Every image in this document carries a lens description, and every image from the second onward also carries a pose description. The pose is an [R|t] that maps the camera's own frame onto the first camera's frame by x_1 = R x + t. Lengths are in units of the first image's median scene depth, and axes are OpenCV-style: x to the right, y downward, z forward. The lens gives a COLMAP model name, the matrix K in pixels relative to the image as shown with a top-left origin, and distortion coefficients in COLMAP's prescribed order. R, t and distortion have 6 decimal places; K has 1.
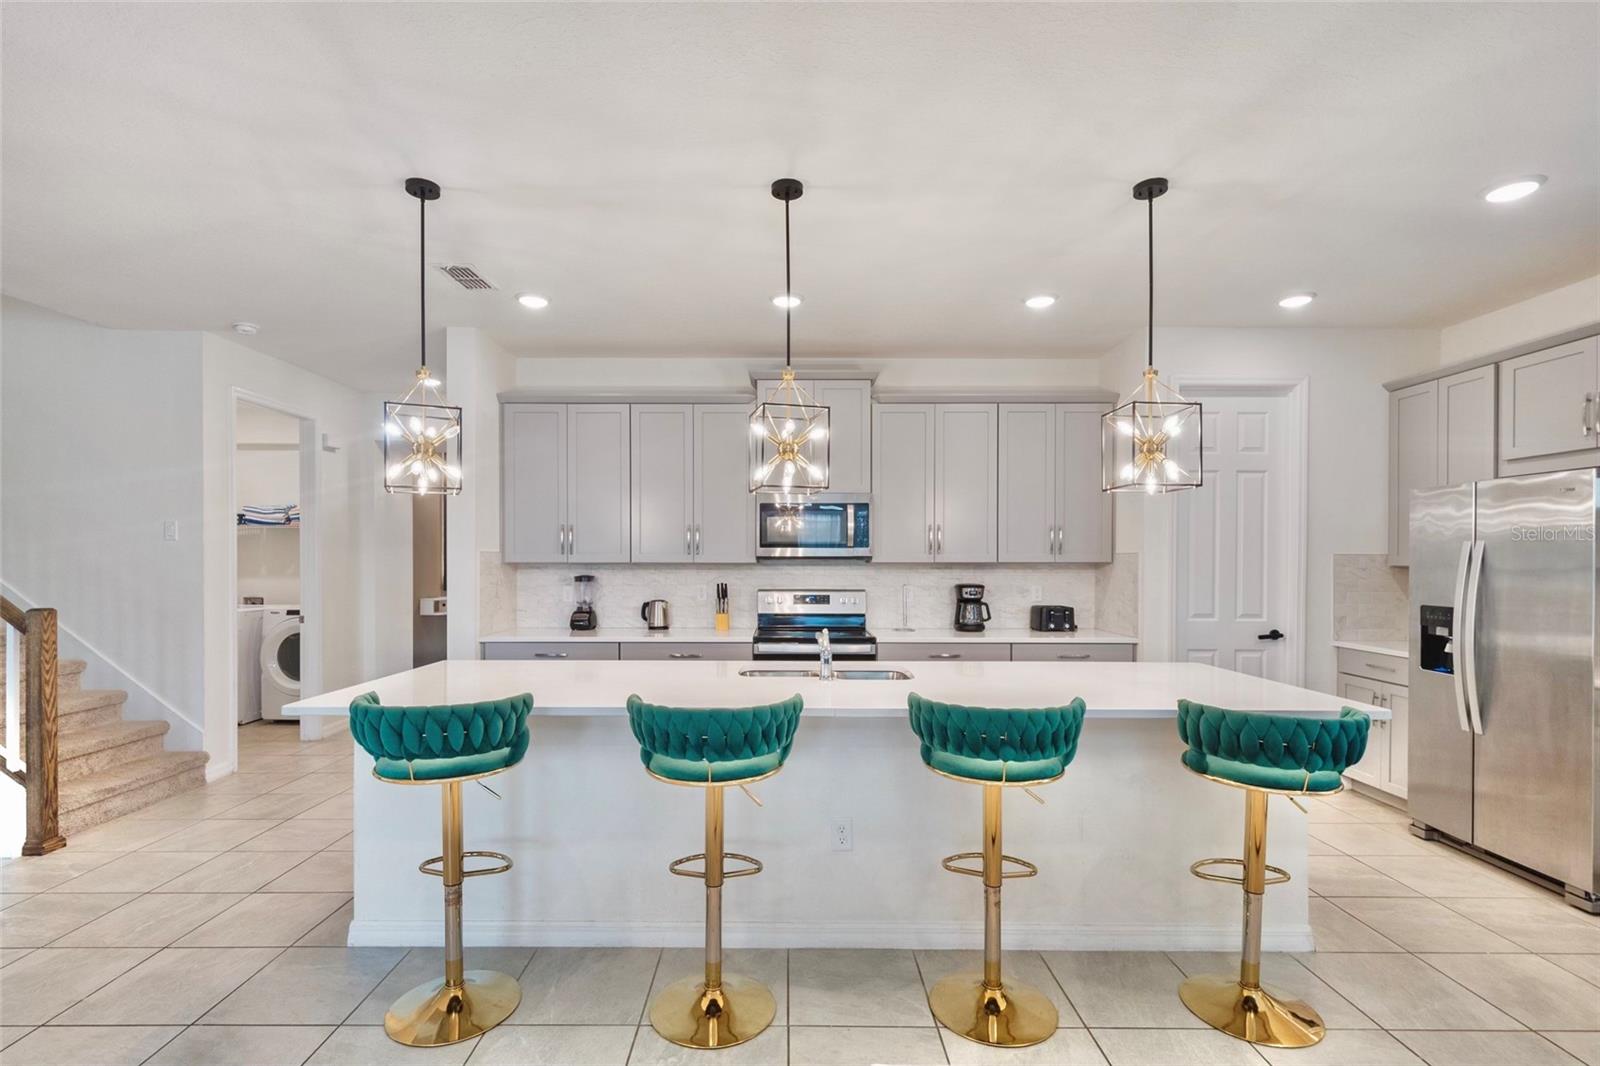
lens RADIAL K [[746.2, 0, 800.0], [0, 746.2, 533.0], [0, 0, 1]] dist [0.003698, 0.000155]
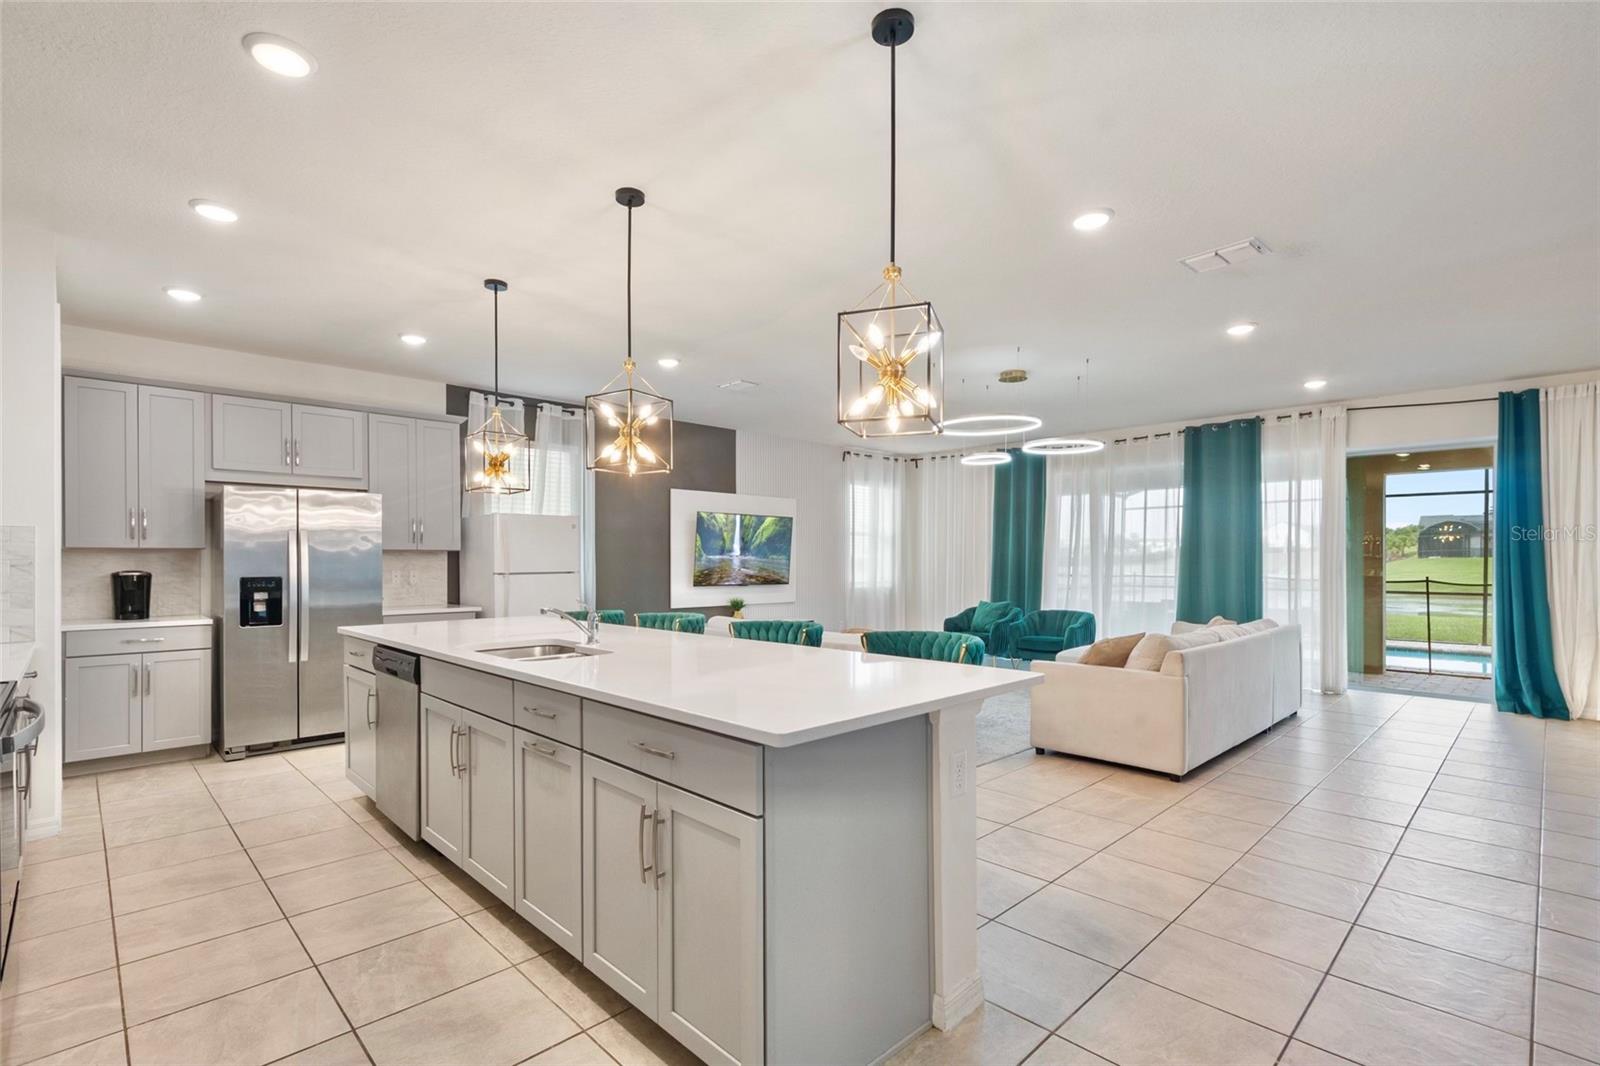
lens RADIAL K [[739.0, 0, 793.5], [0, 739.0, 576.6], [0, 0, 1]] dist [0.001363, 0.000419]
pose [[-0.700765, -0.017200, 0.713184, -0.563919], [-0.028275, 0.999593, -0.003675, 0.052572], [-0.712831, -0.022741, -0.700967, 0.905174]]
